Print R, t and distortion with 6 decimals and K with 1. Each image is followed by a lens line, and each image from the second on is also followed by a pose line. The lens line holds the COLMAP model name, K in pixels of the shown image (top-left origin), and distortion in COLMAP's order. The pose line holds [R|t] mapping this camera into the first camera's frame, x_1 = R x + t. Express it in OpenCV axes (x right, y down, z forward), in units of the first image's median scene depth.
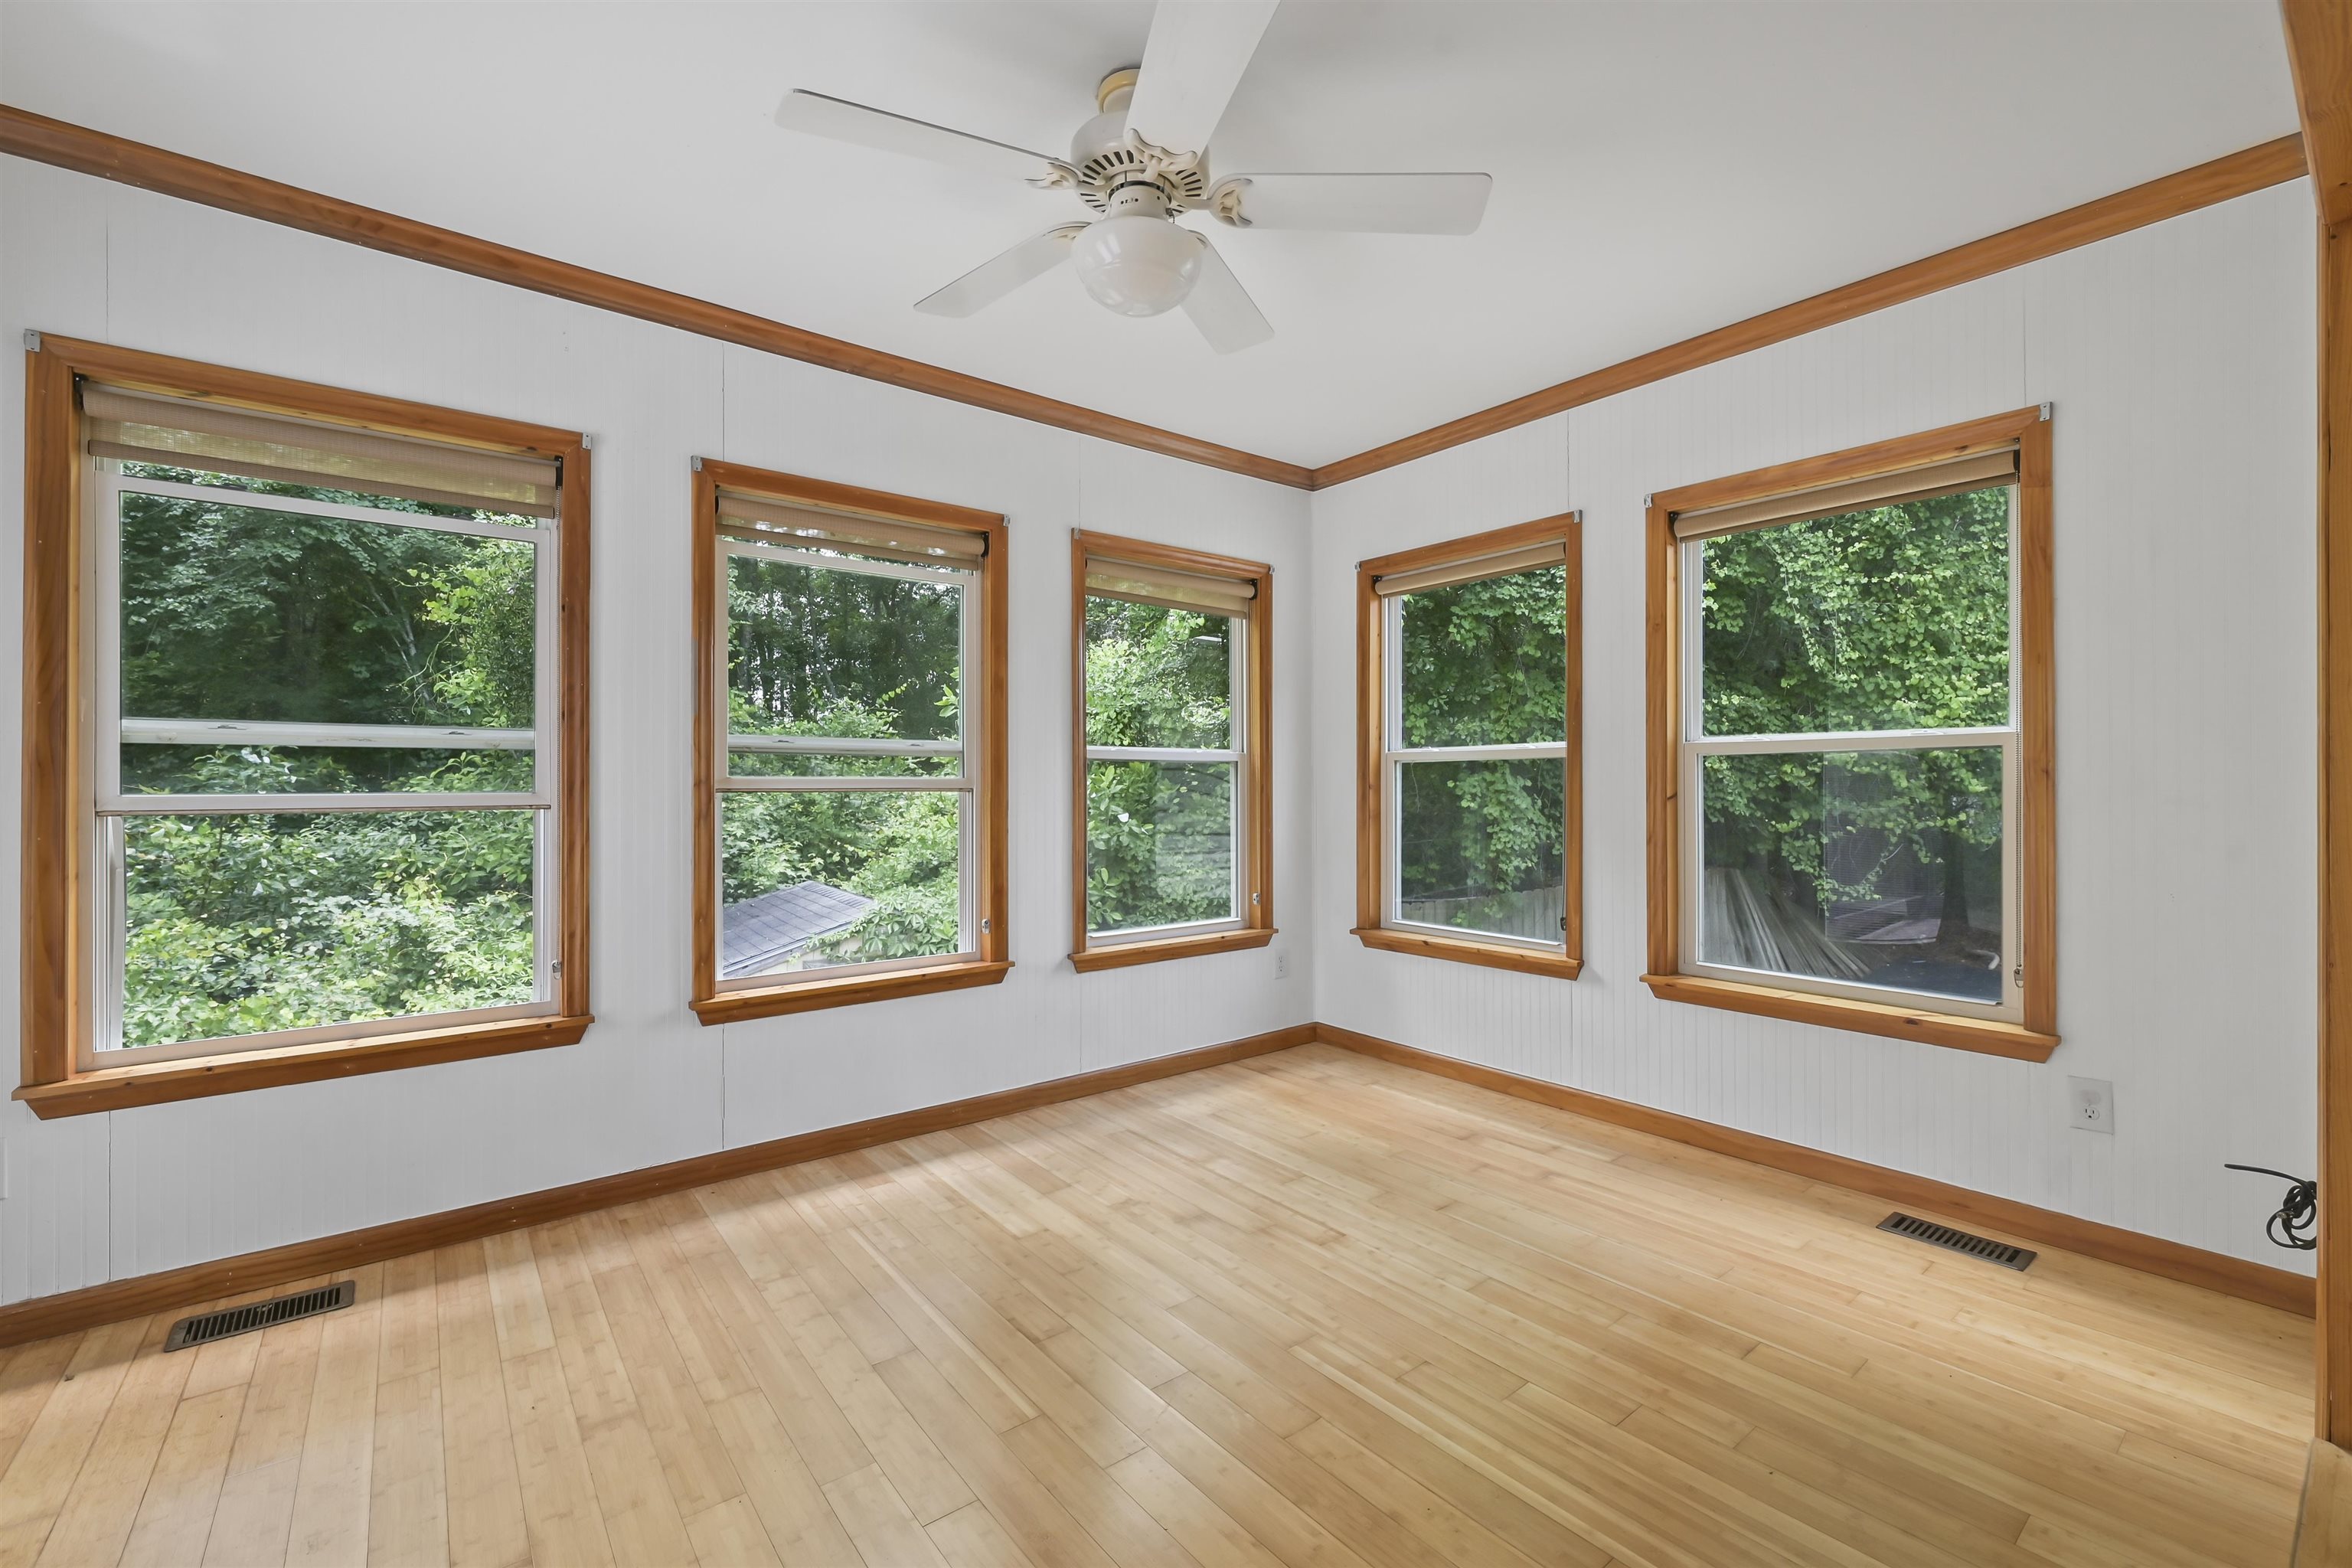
lens RADIAL K [[986.7, 0, 1176.0], [0, 986.7, 784.0], [0, 0, 1]] dist [-0.001643, 0.000032]
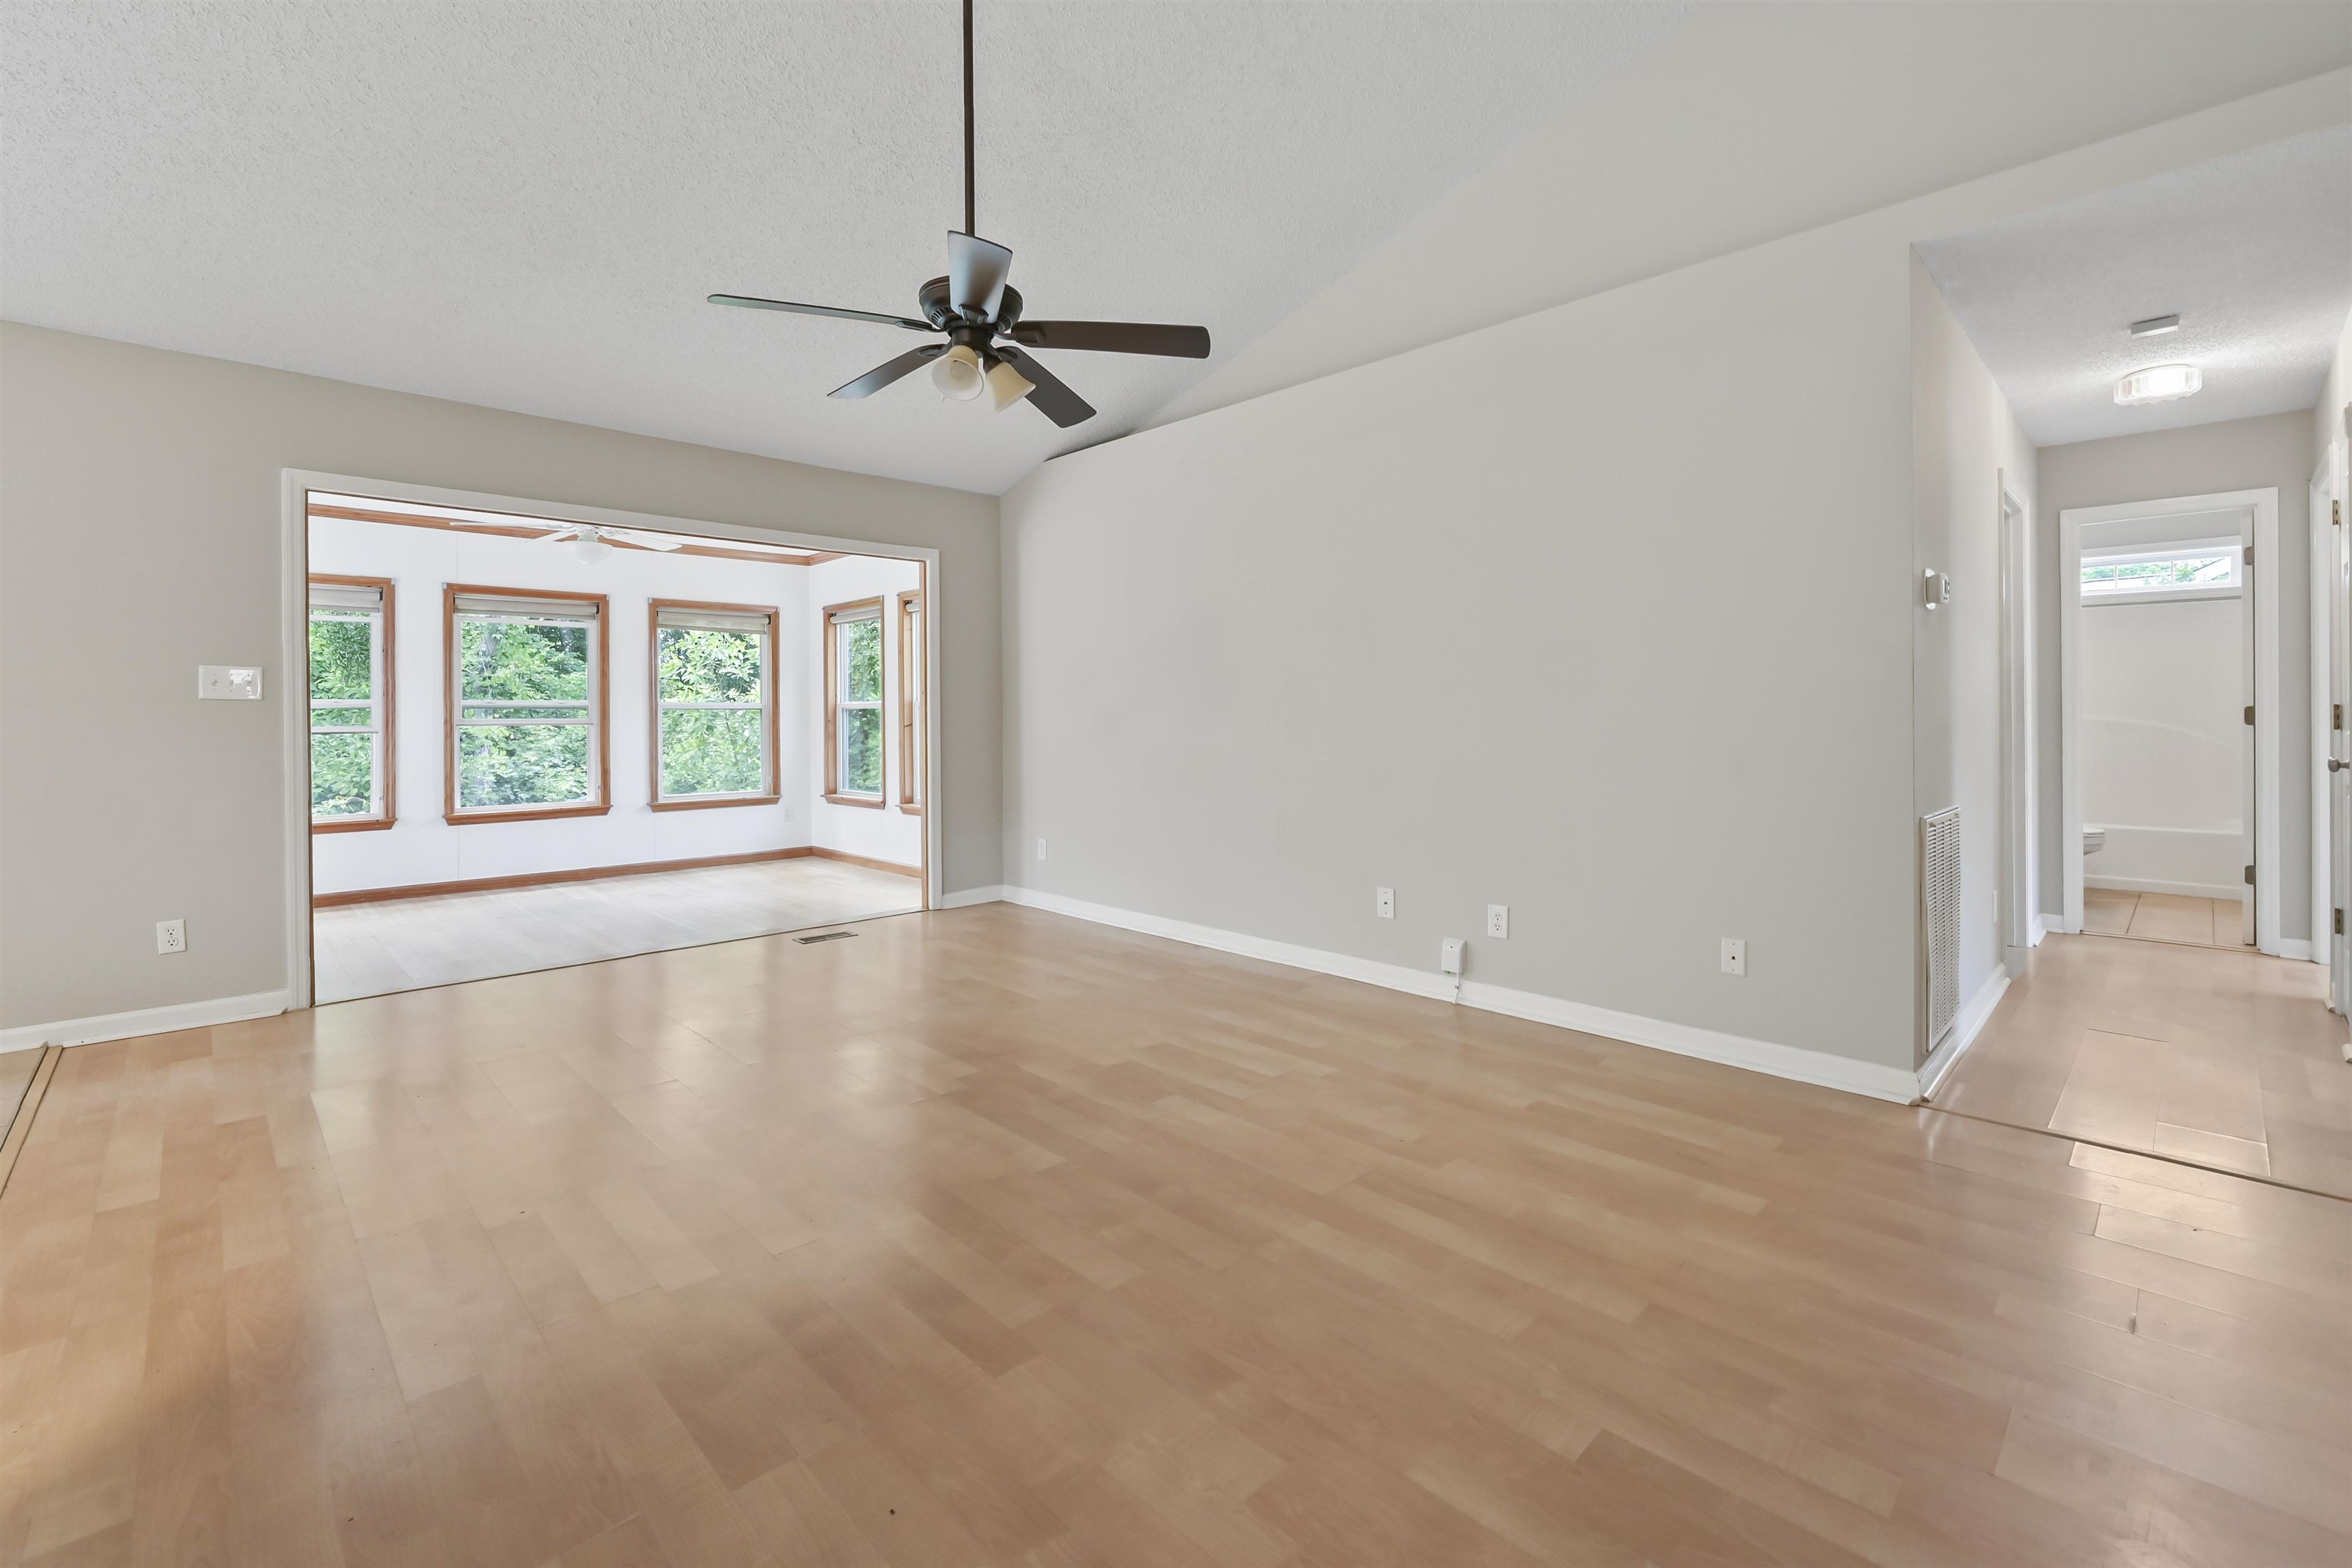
lens RADIAL K [[1006.0, 0, 1175.3], [0, 1006.0, 718.7], [0, 0, 1]] dist [-0.001296, -0.000689]
pose [[0.994077, -0.006330, 0.108490, 0.748870], [0.006220, 0.999980, 0.001352, -0.000758], [-0.108496, -0.000669, 0.994097, -1.195210]]
